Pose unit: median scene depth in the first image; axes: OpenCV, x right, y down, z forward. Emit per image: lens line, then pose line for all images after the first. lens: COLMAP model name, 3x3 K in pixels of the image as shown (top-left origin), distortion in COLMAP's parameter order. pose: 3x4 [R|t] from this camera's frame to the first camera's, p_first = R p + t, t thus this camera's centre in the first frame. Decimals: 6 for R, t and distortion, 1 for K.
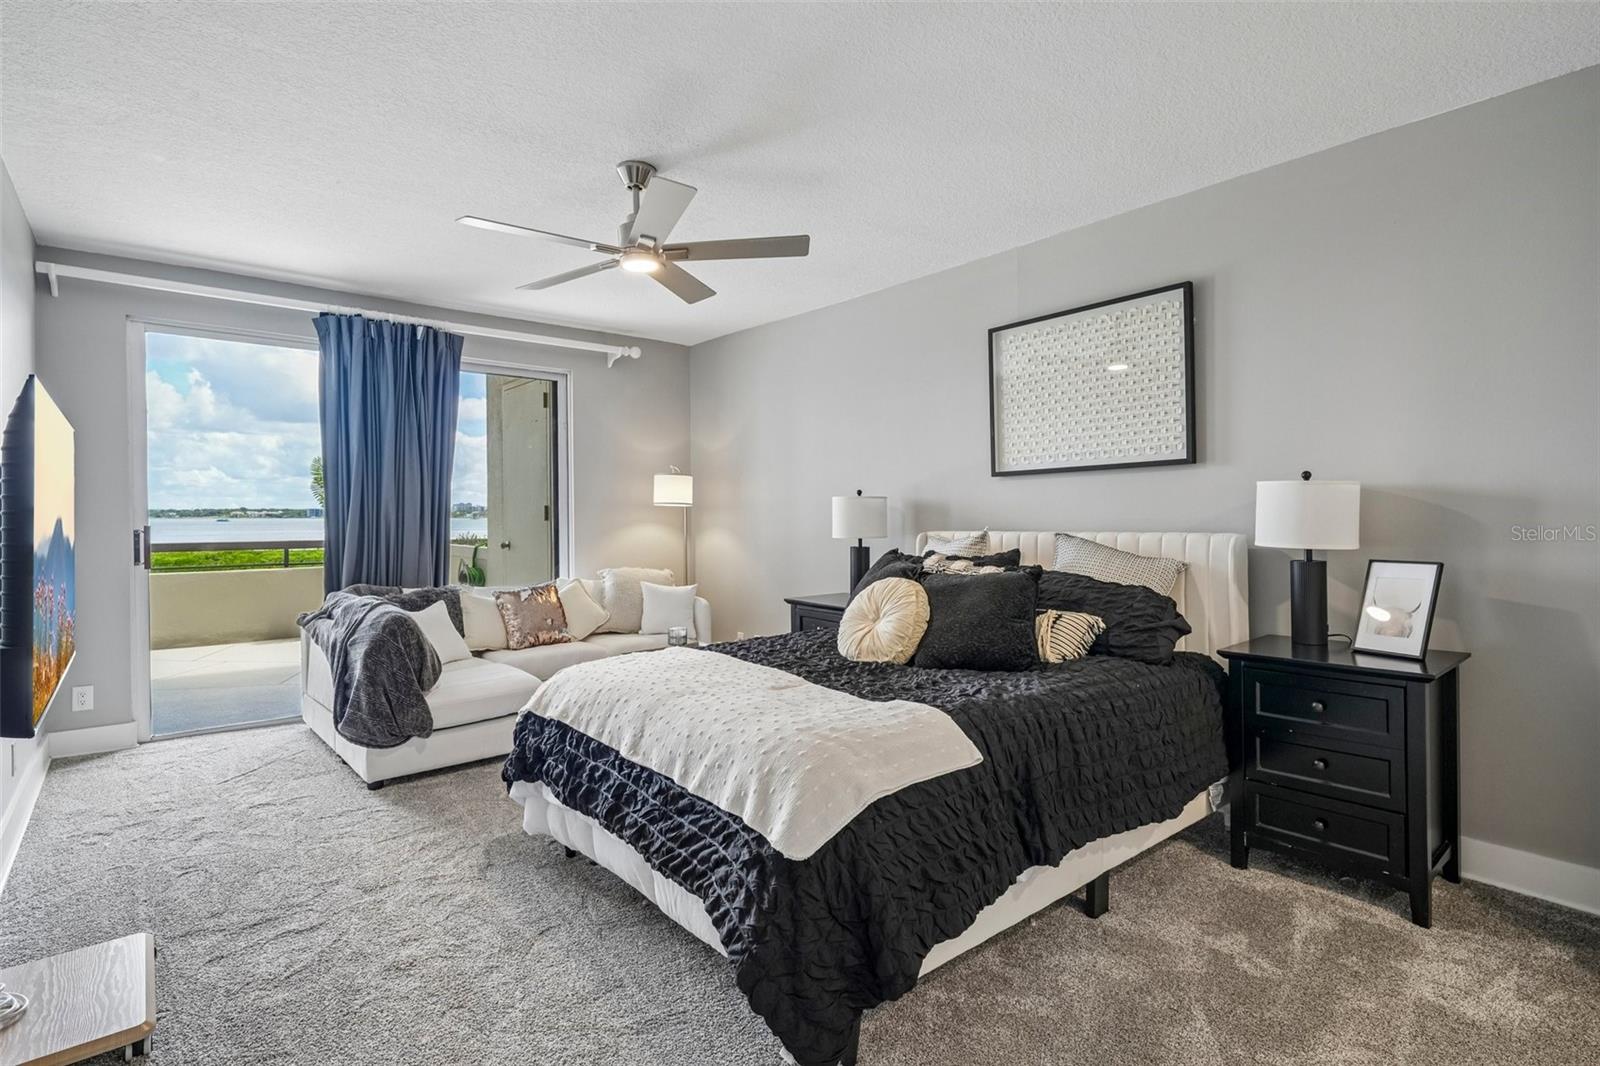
lens RADIAL K [[769.9, 0, 818.9], [0, 769.9, 532.2], [0, 0, 1]] dist [-0.001747, 0.000721]
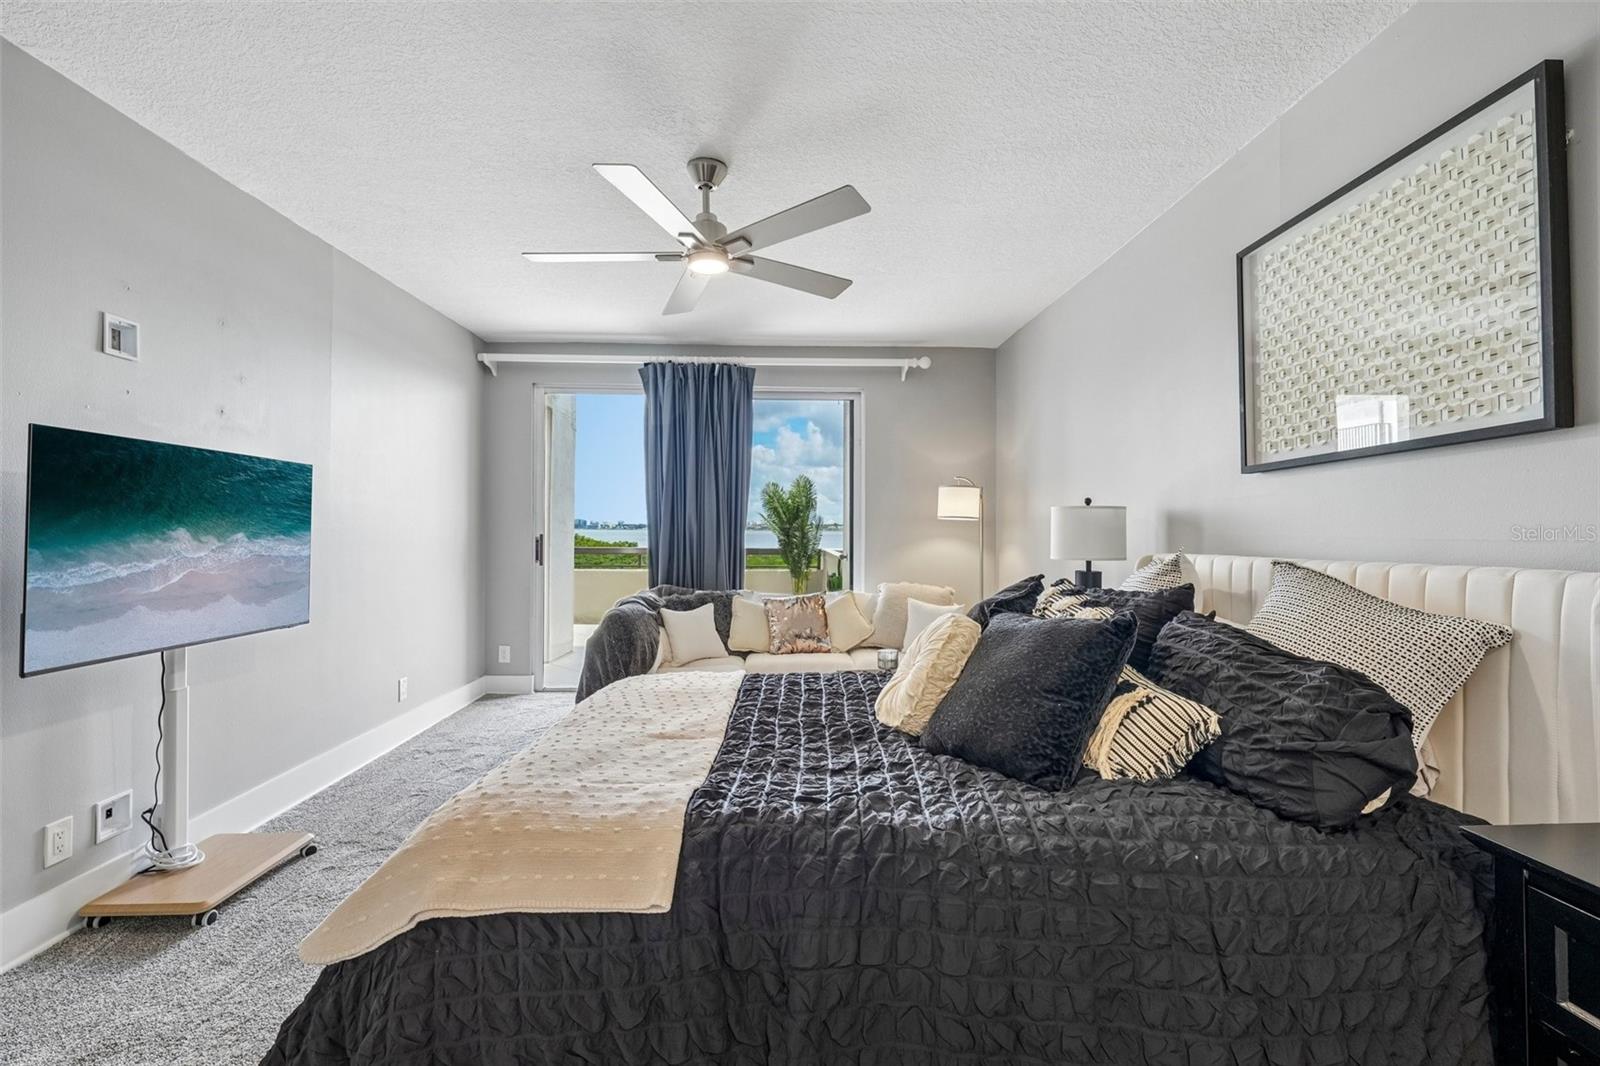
lens RADIAL K [[728.4, 0, 800.0], [0, 728.4, 533.0], [0, 0, 1]] dist [-0.002912, -0.000500]
pose [[0.787910, 0.009322, -0.615720, 0.312742], [-0.020999, 0.999711, -0.011736, -0.005434], [0.615433, 0.022176, 0.787877, 0.273511]]
